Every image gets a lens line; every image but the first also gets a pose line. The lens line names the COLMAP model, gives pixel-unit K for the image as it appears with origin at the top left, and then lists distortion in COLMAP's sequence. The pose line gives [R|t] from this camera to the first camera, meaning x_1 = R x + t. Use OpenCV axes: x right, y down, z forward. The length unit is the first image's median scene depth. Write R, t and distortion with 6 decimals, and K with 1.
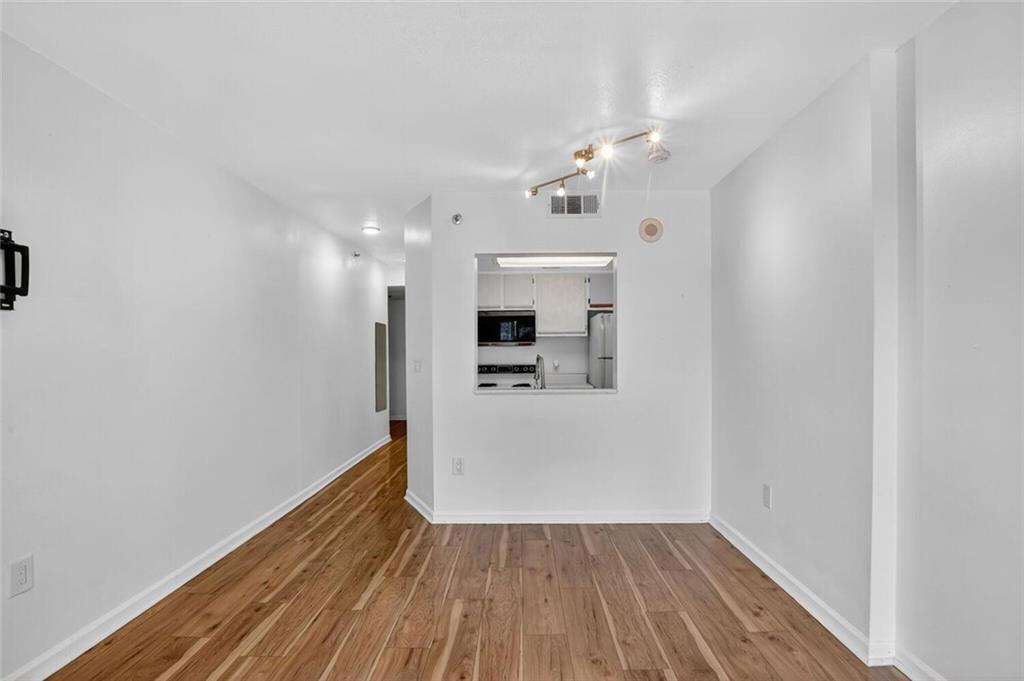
lens RADIAL K [[507.1, 0, 507.6], [0, 507.1, 365.4], [0, 0, 1]] dist [-0.076614, 0.024866]
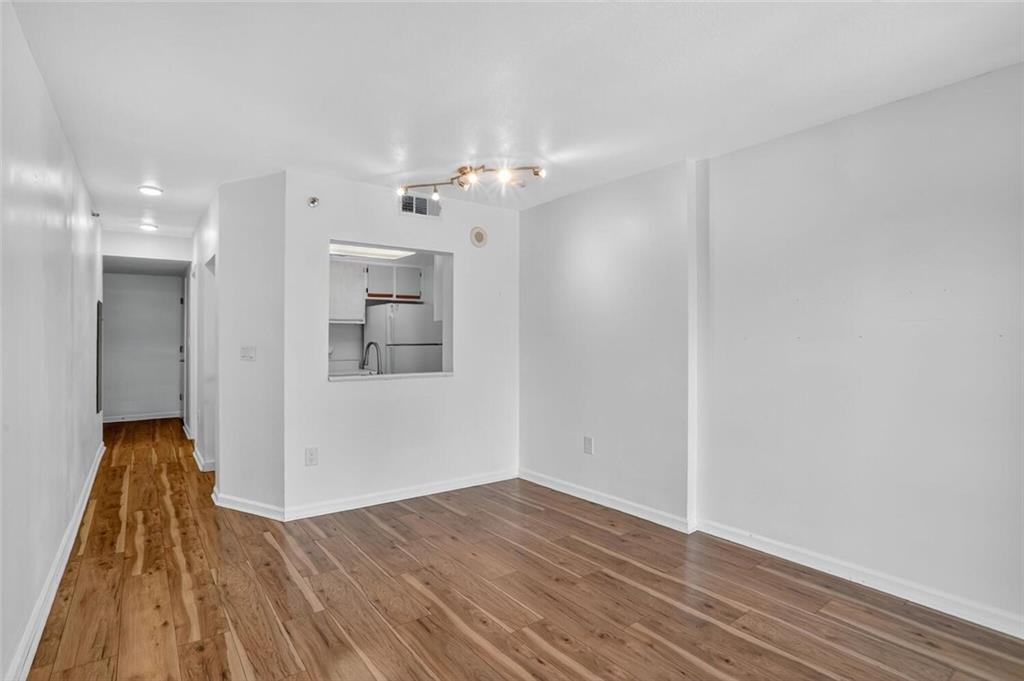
lens RADIAL K [[507.1, 0, 494.1], [0, 507.1, 342.6], [0, 0, 1]] dist [-0.076614, 0.024866]
pose [[0.798264, 0.002022, 0.602304, -0.423180], [0.009903, 0.999815, -0.016481, 0.000430], [-0.602226, 0.019121, 0.798097, 0.028046]]
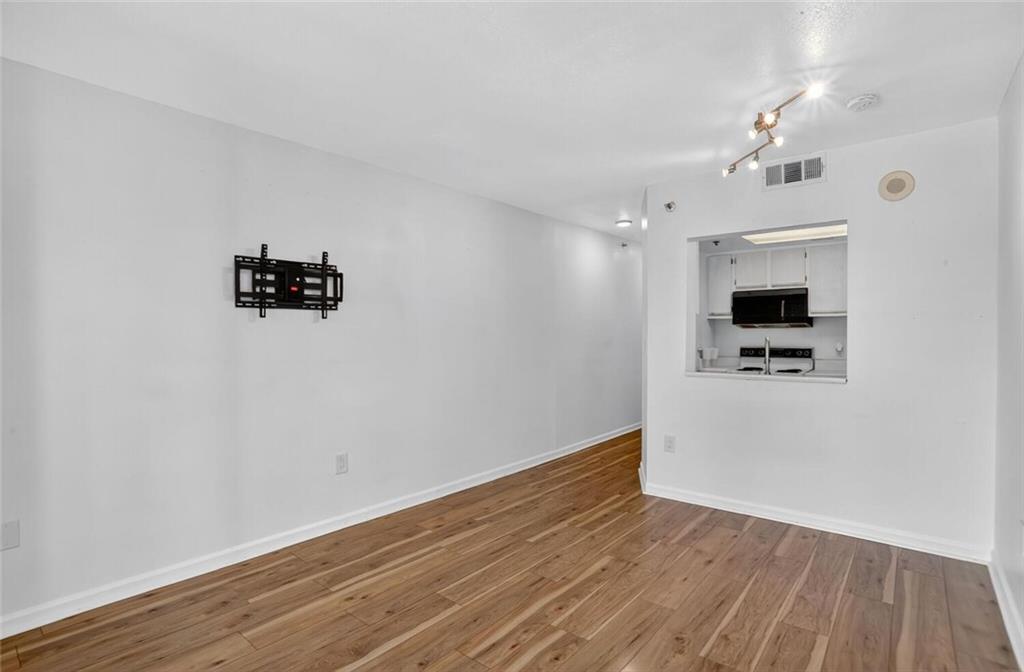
lens RADIAL K [[495.8, 0, 509.3], [0, 495.8, 351.9], [0, 0, 1]] dist [-0.050432, 0.009482]
pose [[0.781581, 0.023706, -0.623353, 0.293492], [-0.016354, 0.999713, 0.017514, -0.003575], [0.623590, -0.003494, 0.781744, -0.000672]]
